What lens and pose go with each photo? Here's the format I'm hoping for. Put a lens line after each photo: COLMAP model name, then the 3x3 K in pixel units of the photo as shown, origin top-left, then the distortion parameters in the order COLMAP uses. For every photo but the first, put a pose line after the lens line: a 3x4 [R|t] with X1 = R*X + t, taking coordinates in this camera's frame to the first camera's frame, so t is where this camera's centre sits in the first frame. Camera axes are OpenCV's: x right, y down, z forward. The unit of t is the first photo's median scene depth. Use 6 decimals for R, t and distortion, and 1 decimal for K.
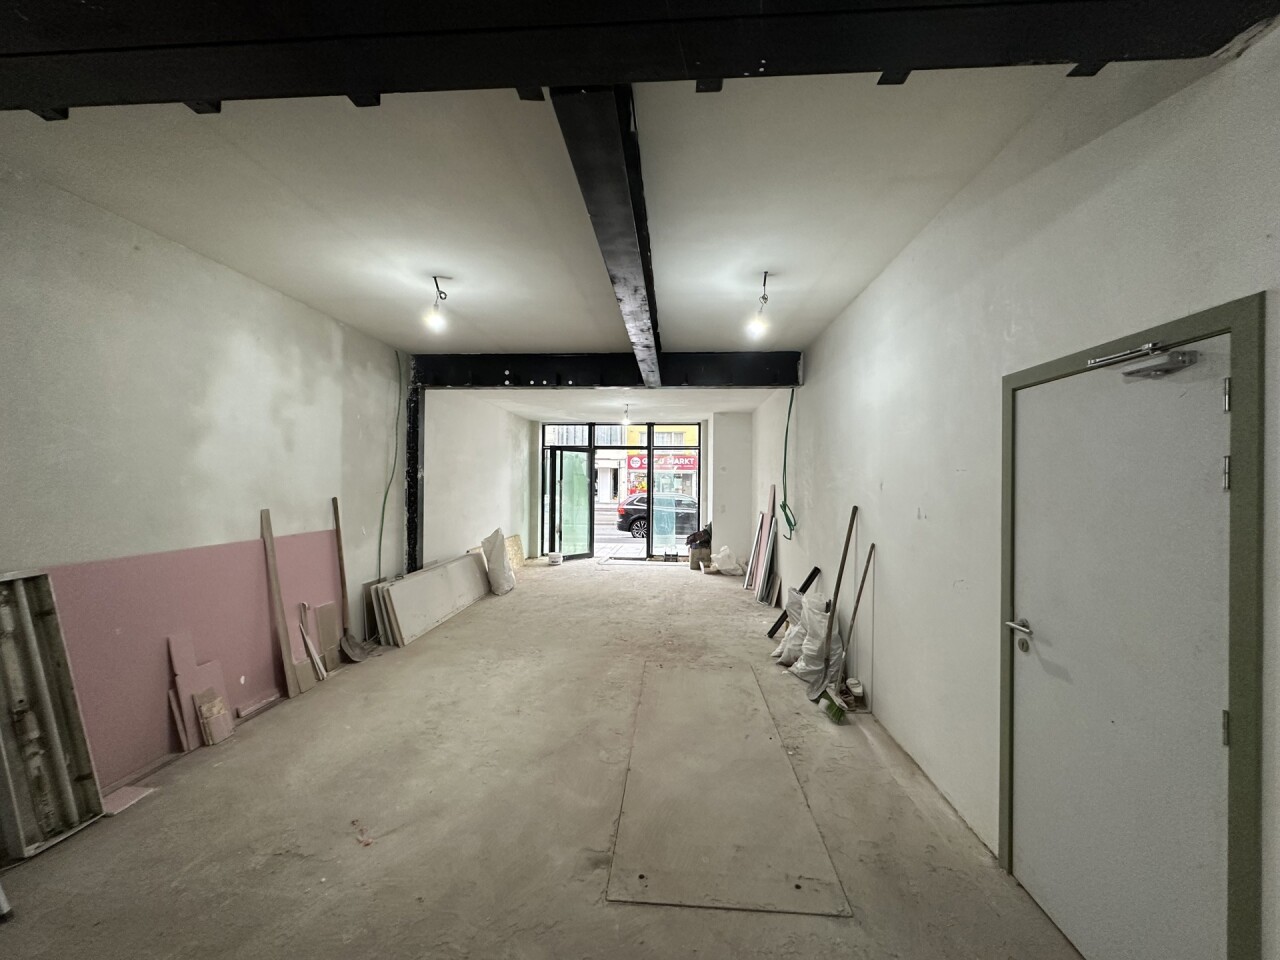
lens RADIAL K [[513.3, 0, 640.8], [0, 513.3, 481.8], [0, 0, 1]] dist [-0.000975, 0.000475]
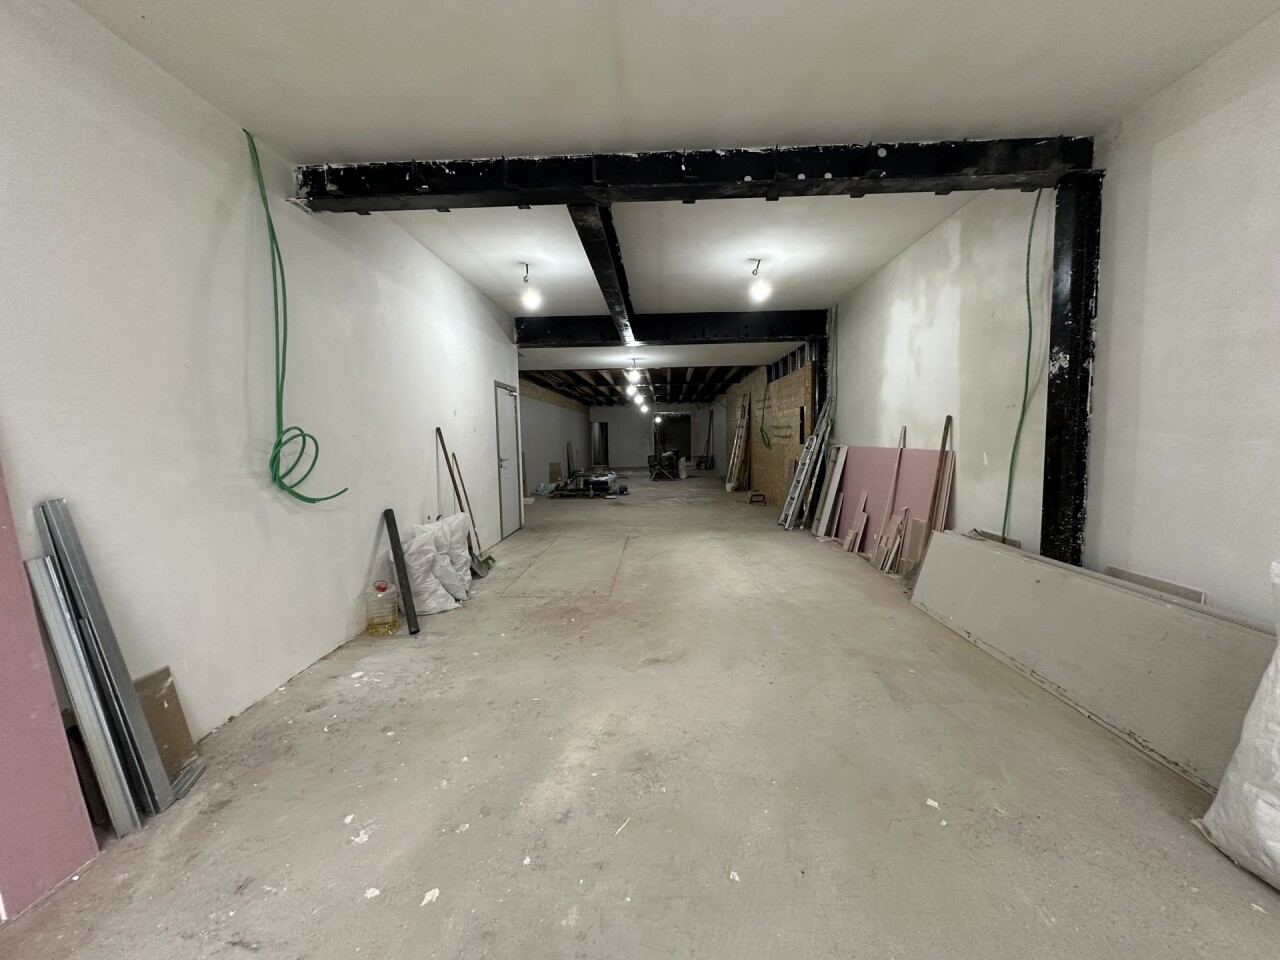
lens RADIAL K [[513.3, 0, 639.3], [0, 513.3, 483.3], [0, 0, 1]] dist [-0.000975, 0.000475]
pose [[-0.999584, 0.011657, -0.026369, -0.023748], [0.009262, 0.995971, 0.089200, 0.067486], [0.027303, 0.088919, -0.995665, 2.008736]]
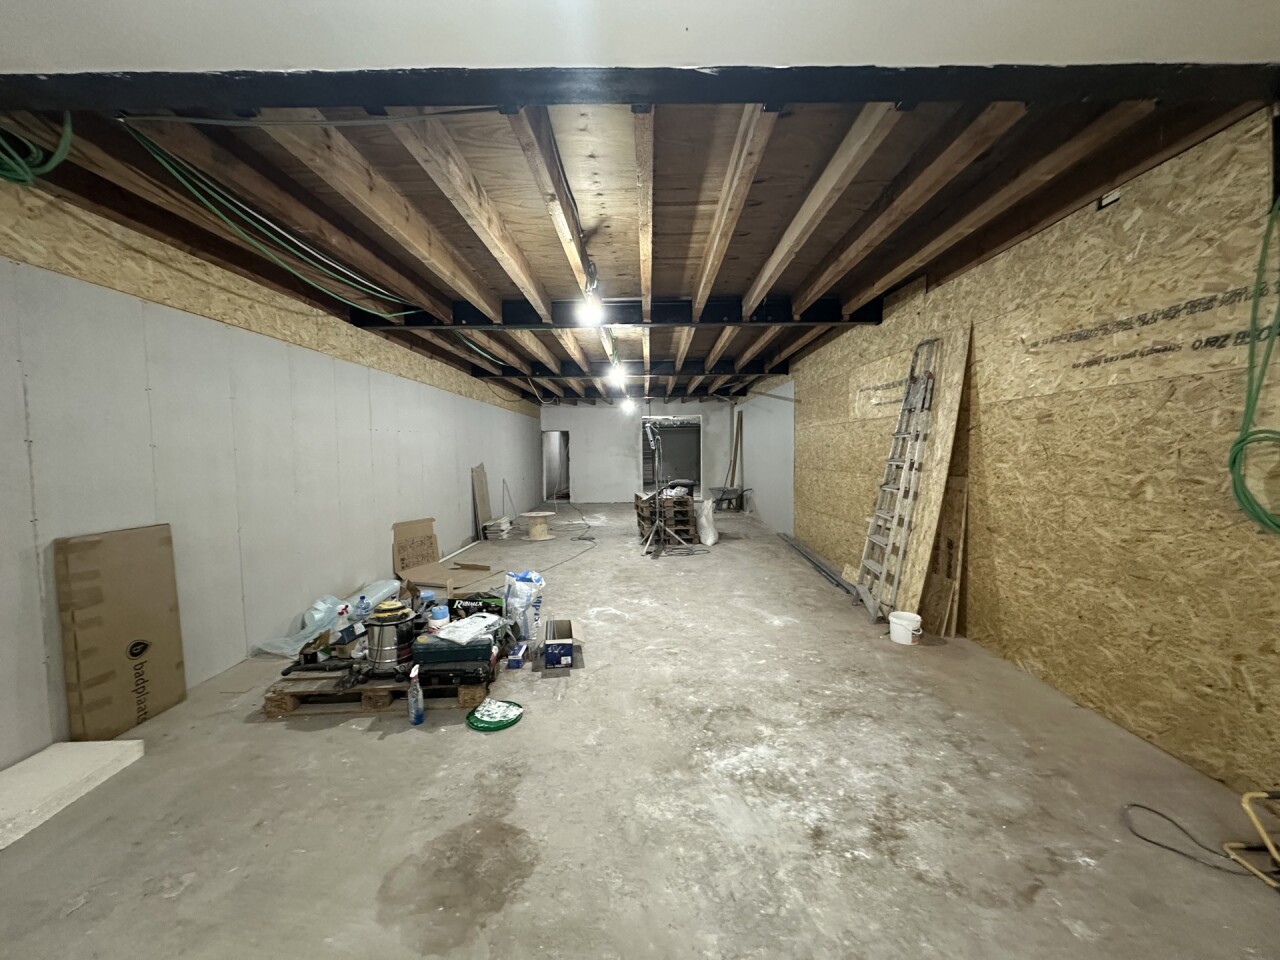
lens RADIAL K [[513.3, 0, 639.8], [0, 513.3, 481.0], [0, 0, 1]] dist [-0.000975, 0.000475]
pose [[-0.997852, 0.002287, -0.065466, -0.054464], [-0.001540, 0.998295, 0.058351, 0.052581], [0.065488, 0.058327, -0.996147, 0.986221]]
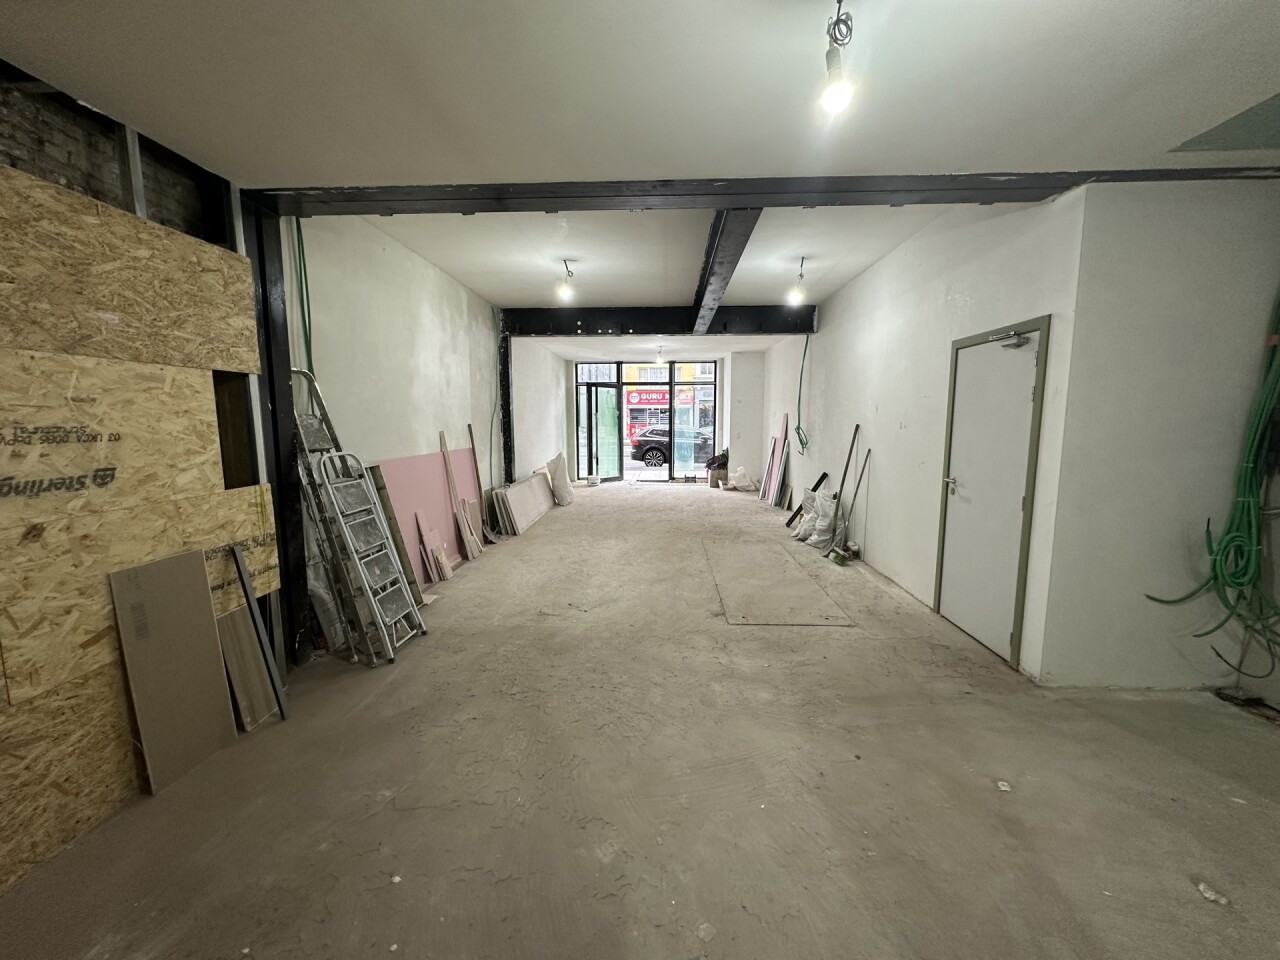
lens RADIAL K [[513.3, 0, 641.9], [0, 513.3, 483.0], [0, 0, 1]] dist [-0.000975, 0.000475]
pose [[0.999643, -0.013612, 0.022977, -0.192568], [0.010623, 0.992033, 0.125528, 0.021380], [-0.024502, -0.125239, 0.991824, -0.373269]]
